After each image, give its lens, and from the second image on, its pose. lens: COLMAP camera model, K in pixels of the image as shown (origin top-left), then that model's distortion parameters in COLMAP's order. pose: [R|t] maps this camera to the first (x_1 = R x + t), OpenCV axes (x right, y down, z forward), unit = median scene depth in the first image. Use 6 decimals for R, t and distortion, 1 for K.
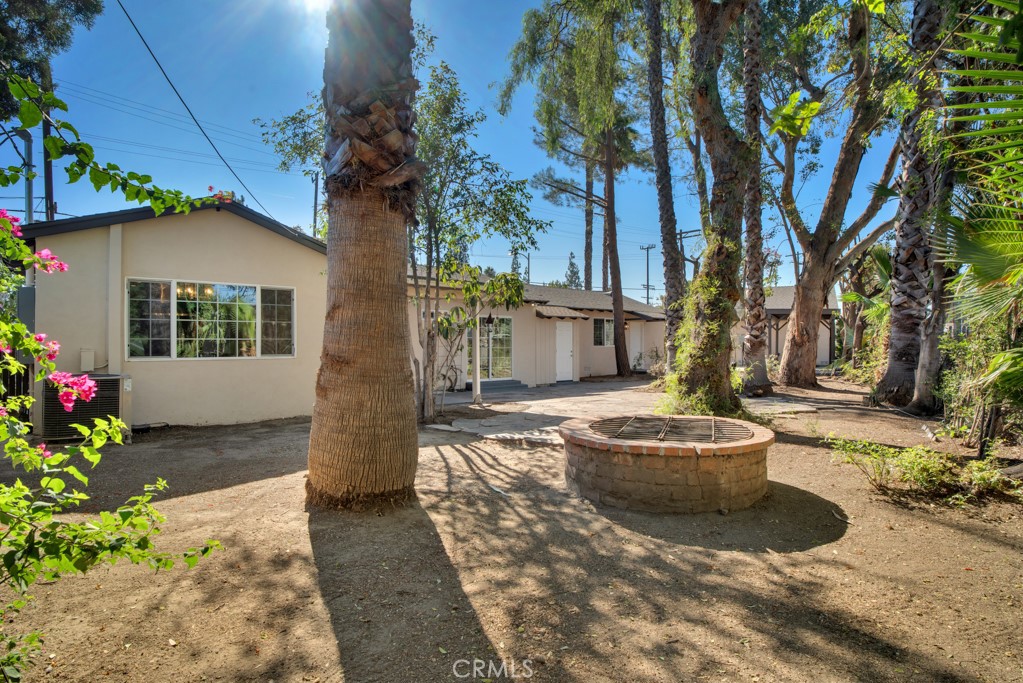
lens RADIAL K [[541.6, 0, 511.3], [0, 541.6, 345.1], [0, 0, 1]] dist [-0.022650, -0.000030]
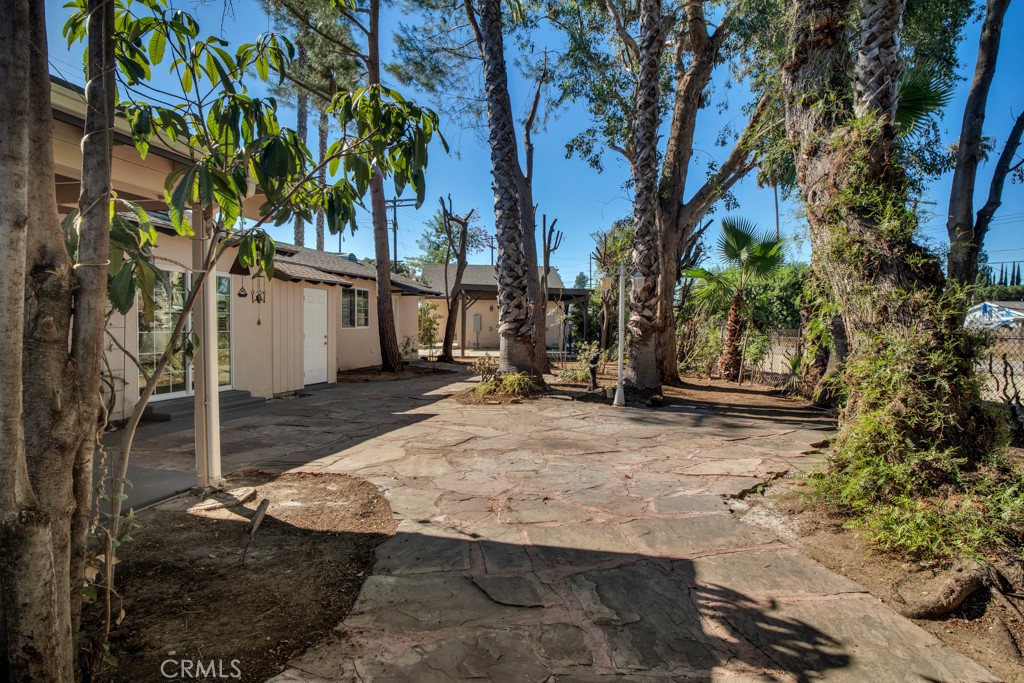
lens RADIAL K [[542.1, 0, 512.1], [0, 542.1, 339.9], [0, 0, 1]] dist [-0.022650, -0.000030]
pose [[0.832449, -0.004541, 0.554084, -0.070558], [-0.011177, 0.999625, 0.024984, -0.002980], [-0.553989, -0.026990, 0.832086, 0.439352]]
